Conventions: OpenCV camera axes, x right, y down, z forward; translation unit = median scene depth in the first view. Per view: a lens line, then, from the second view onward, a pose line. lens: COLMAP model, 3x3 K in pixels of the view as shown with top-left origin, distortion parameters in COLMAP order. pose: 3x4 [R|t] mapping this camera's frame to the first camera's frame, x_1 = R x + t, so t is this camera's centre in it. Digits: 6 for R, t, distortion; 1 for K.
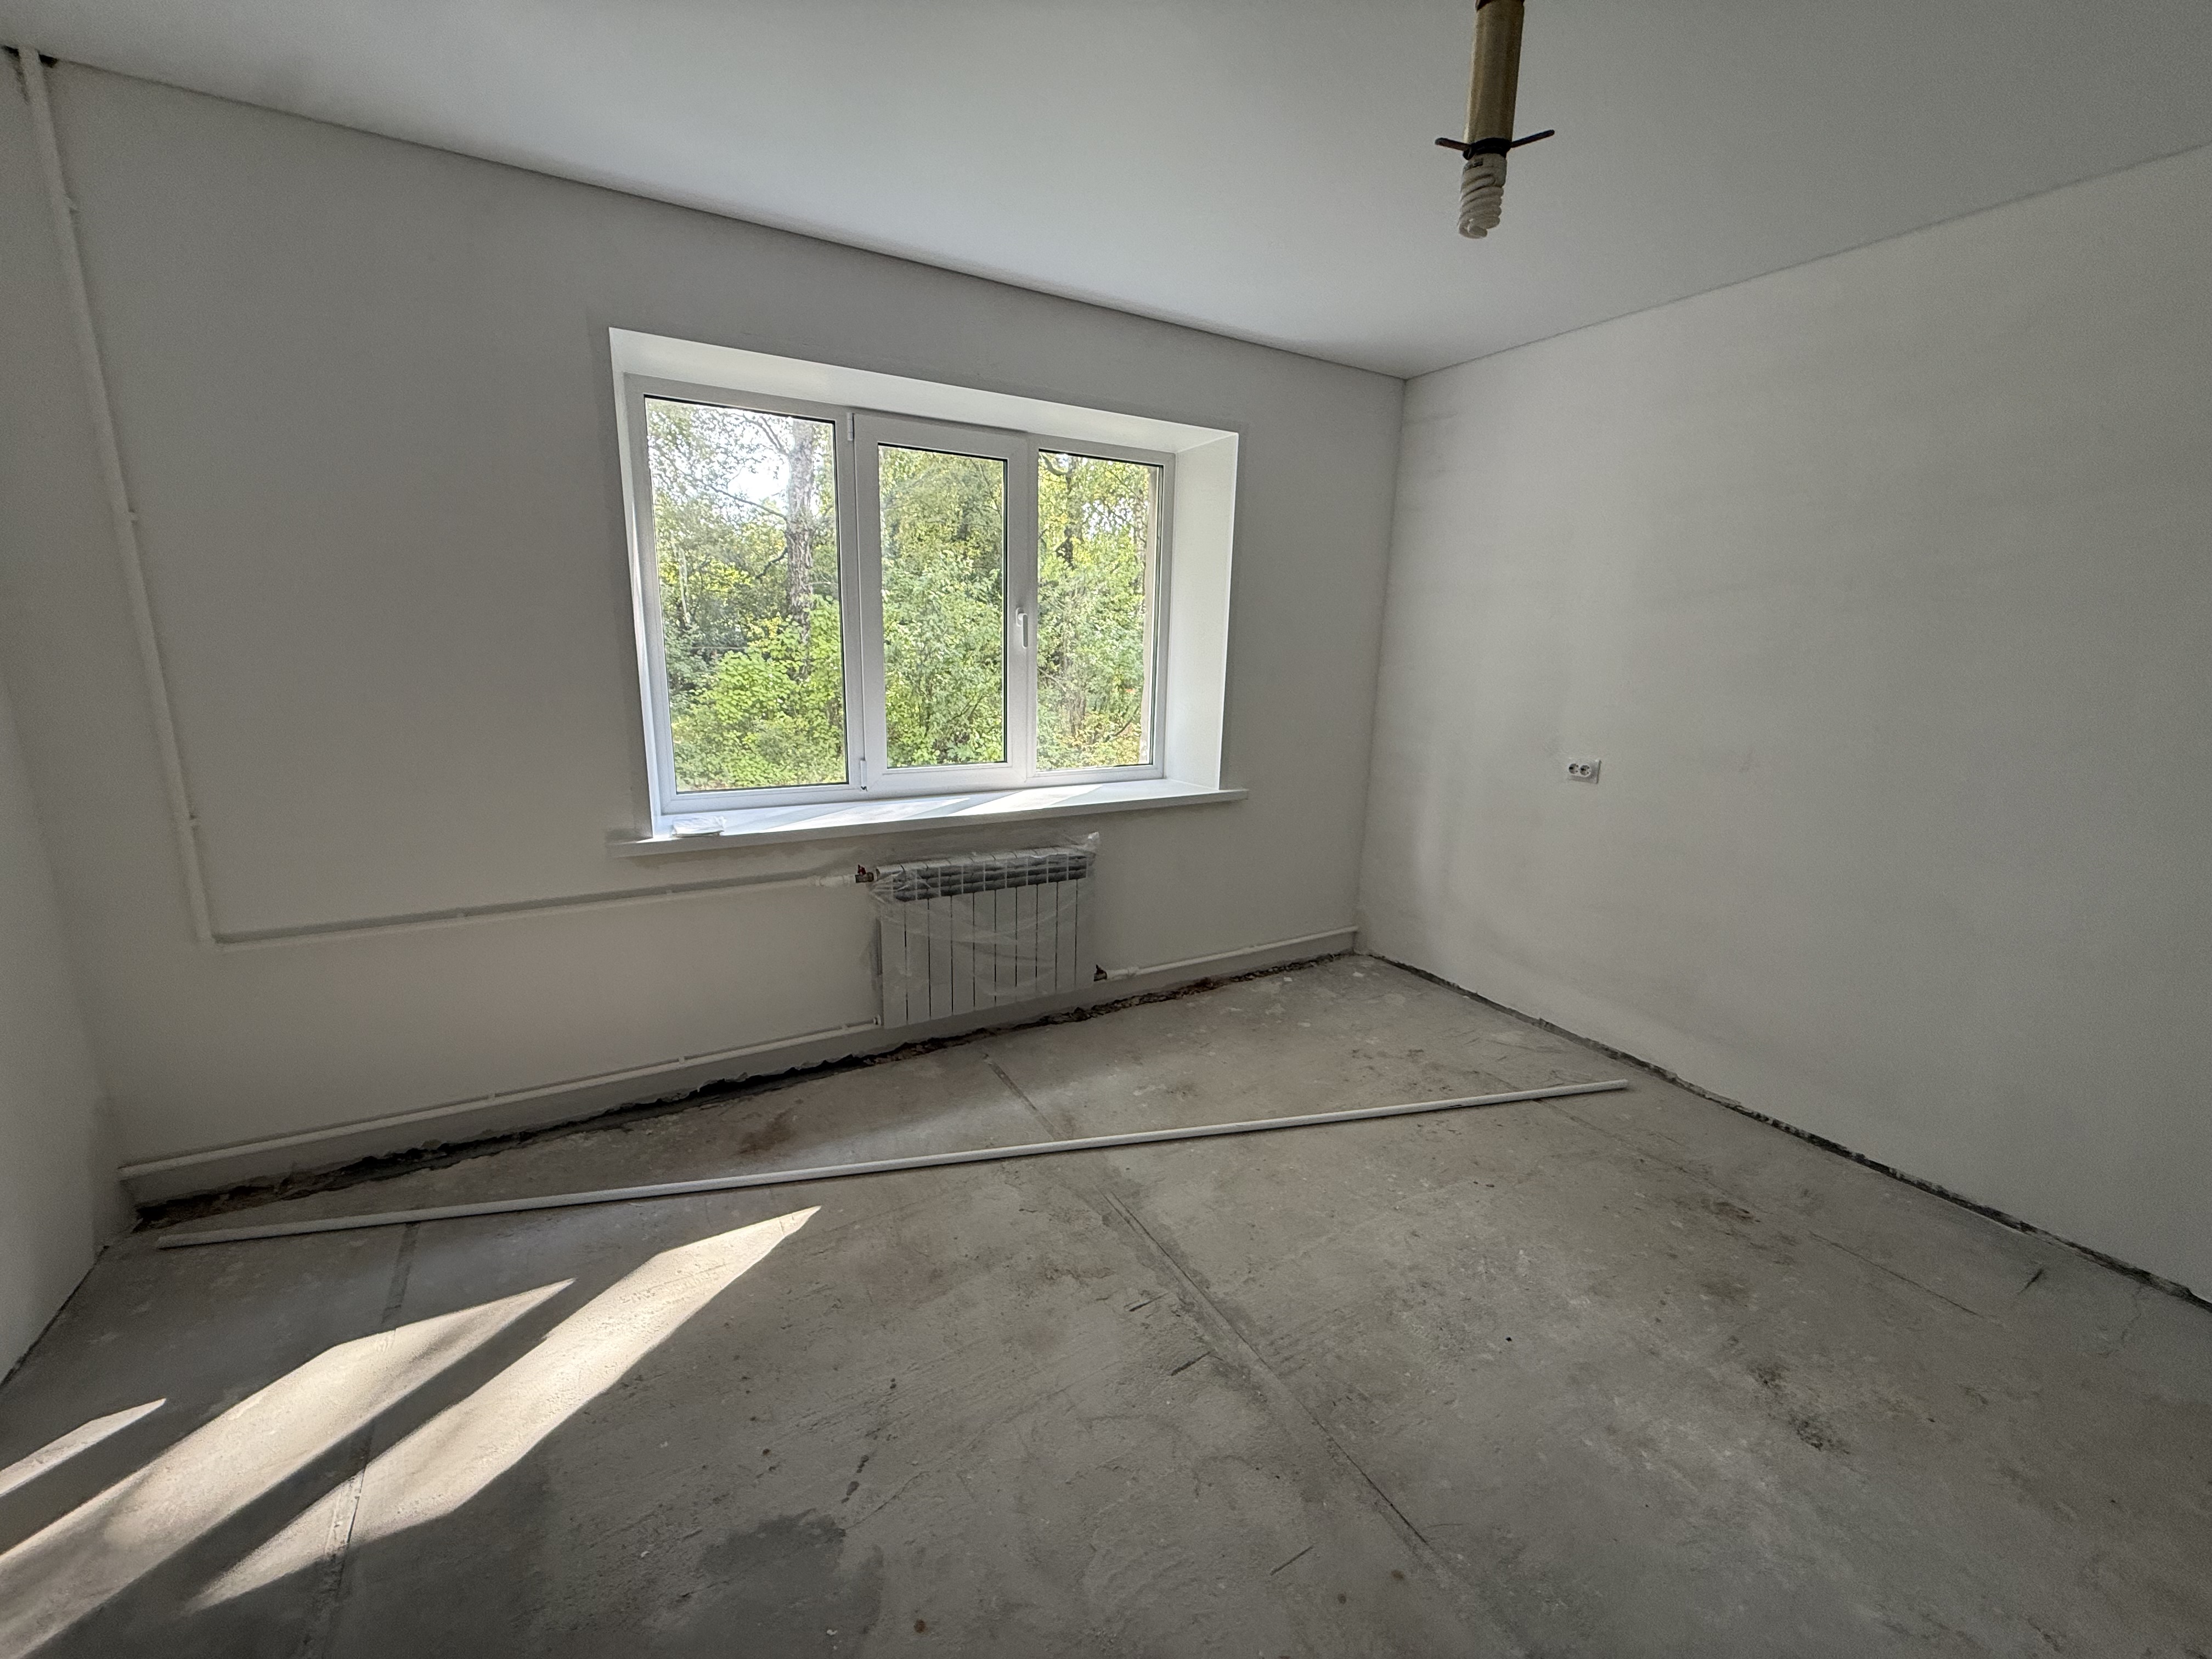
lens RADIAL K [[875.2, 0, 1104.3], [0, 875.2, 826.6], [0, 0, 1]] dist [0.000785, 0.000337]
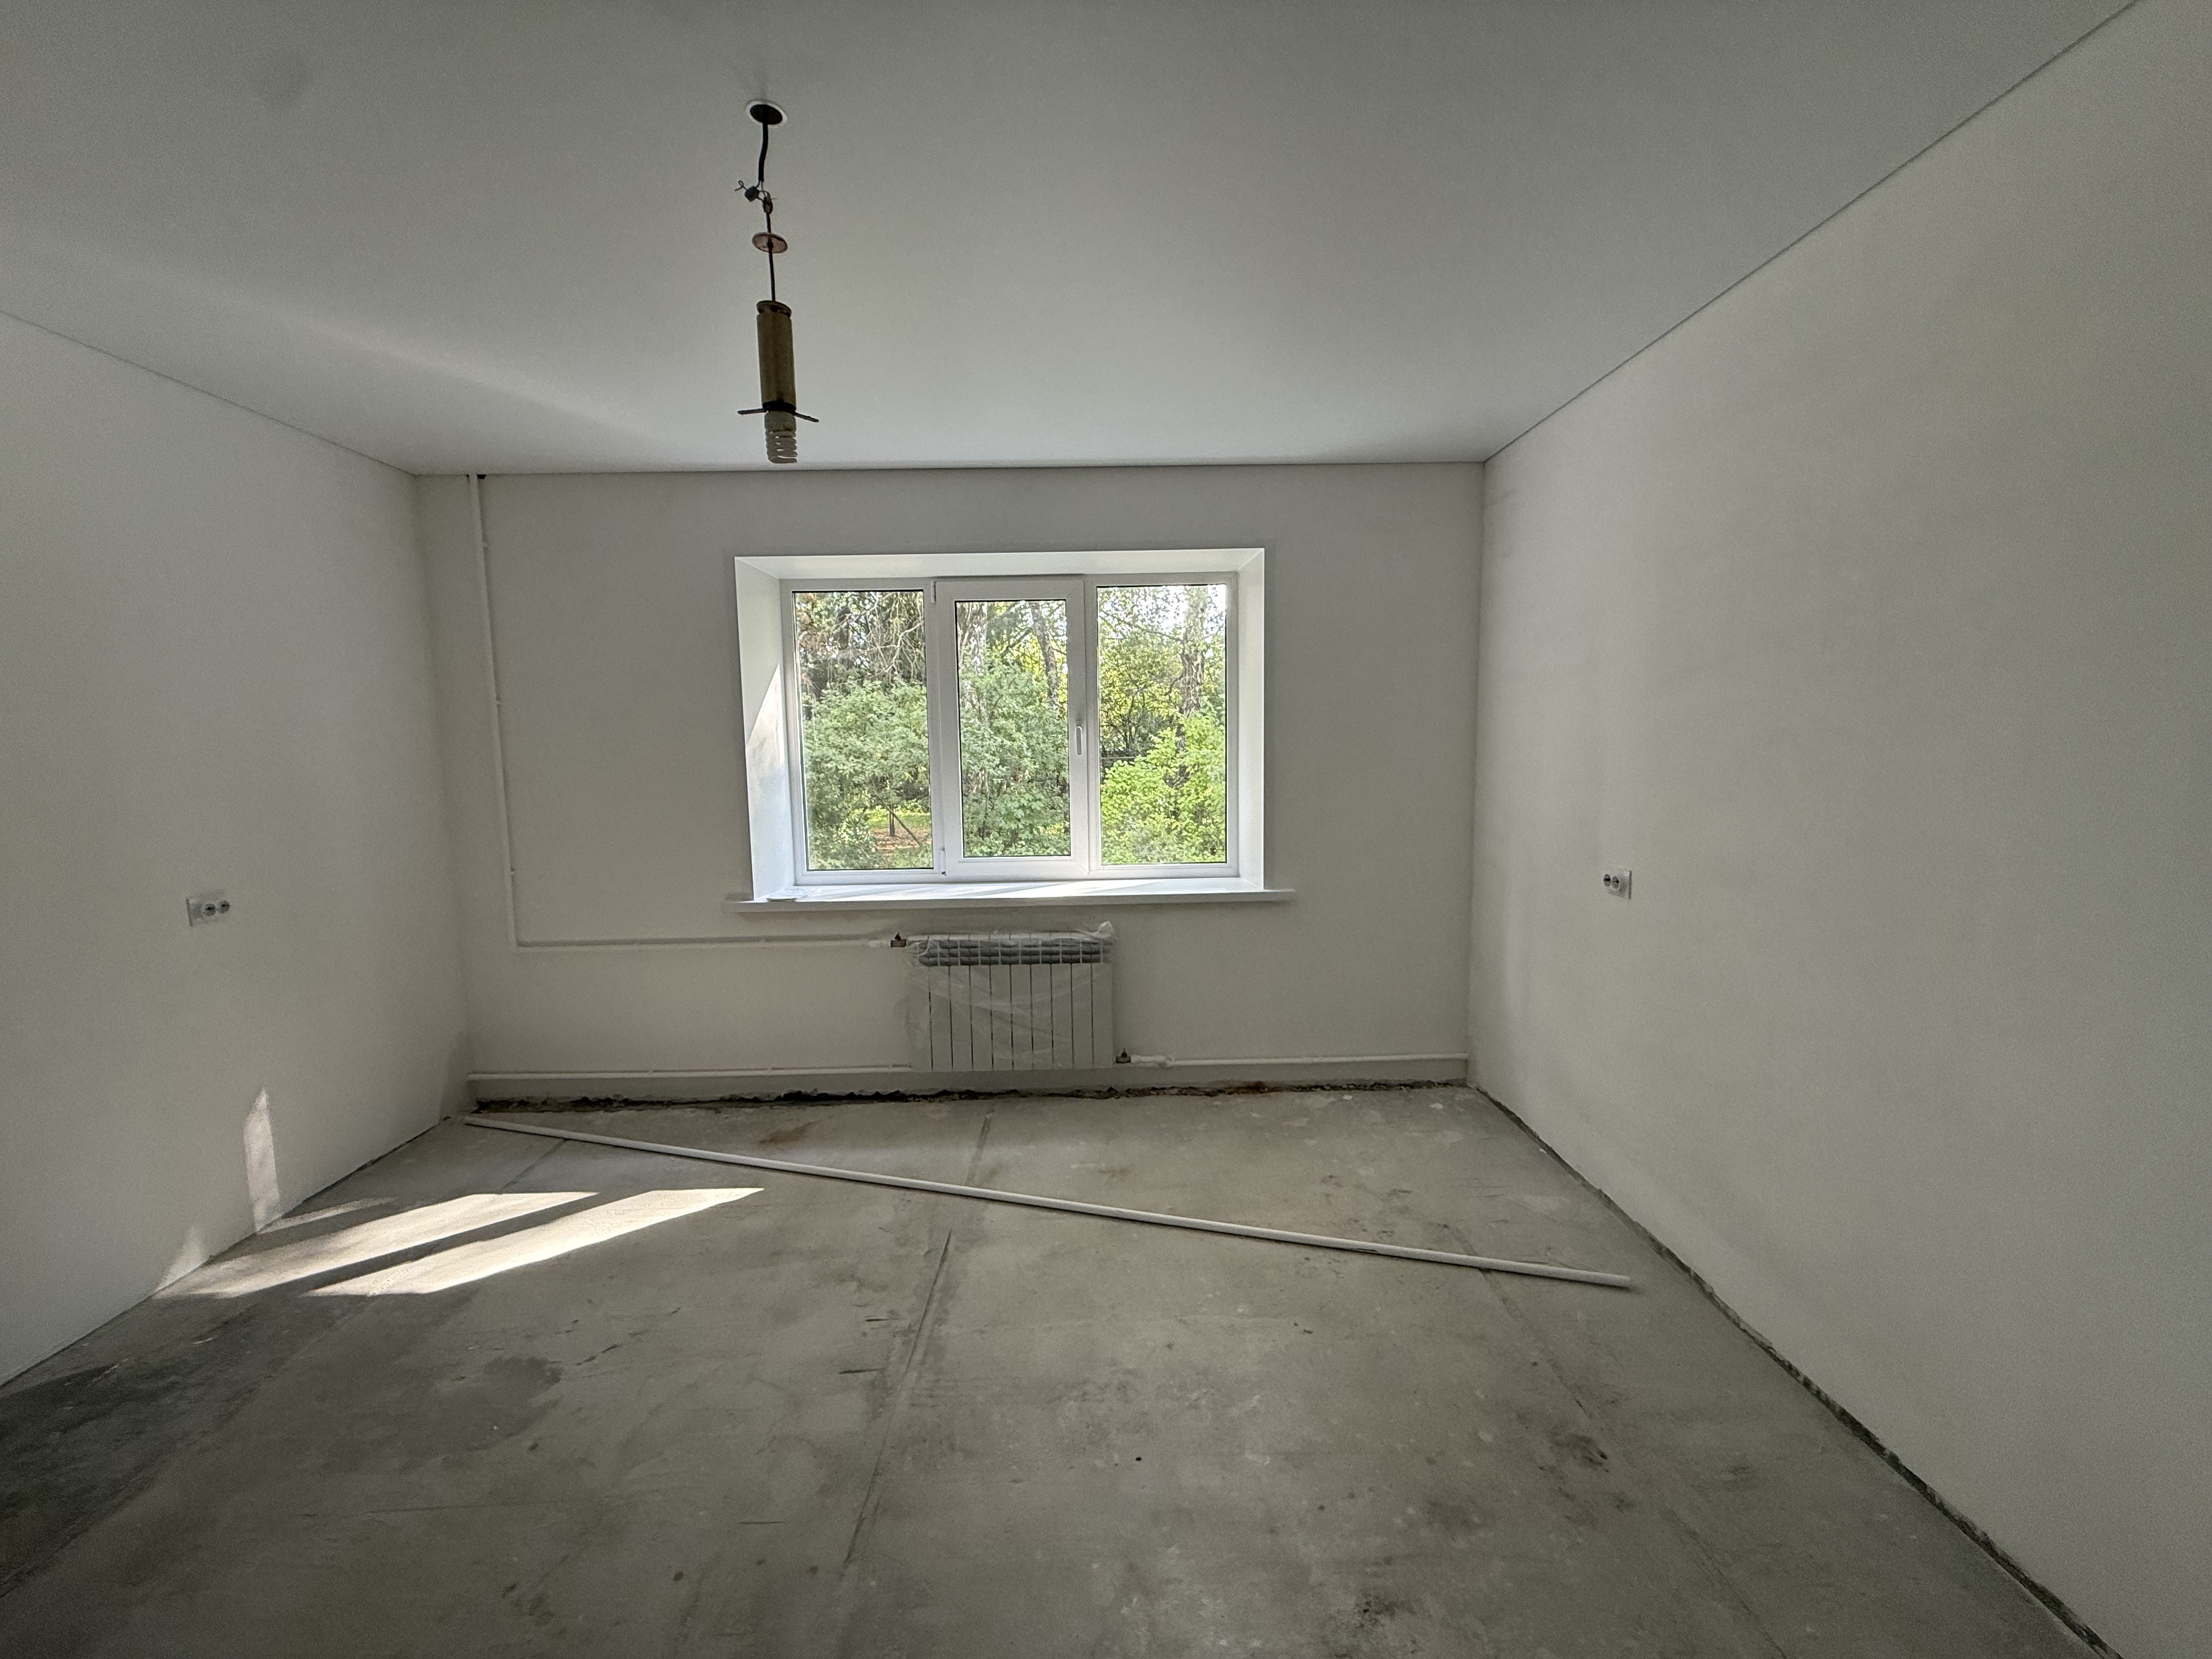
lens RADIAL K [[875.2, 0, 1104.3], [0, 875.2, 826.6], [0, 0, 1]] dist [0.000785, 0.000337]
pose [[0.872383, 0.010382, -0.488712, 0.596342], [-0.067222, 0.992824, -0.098903, -0.002573], [0.484179, 0.119134, 0.866821, 0.046586]]
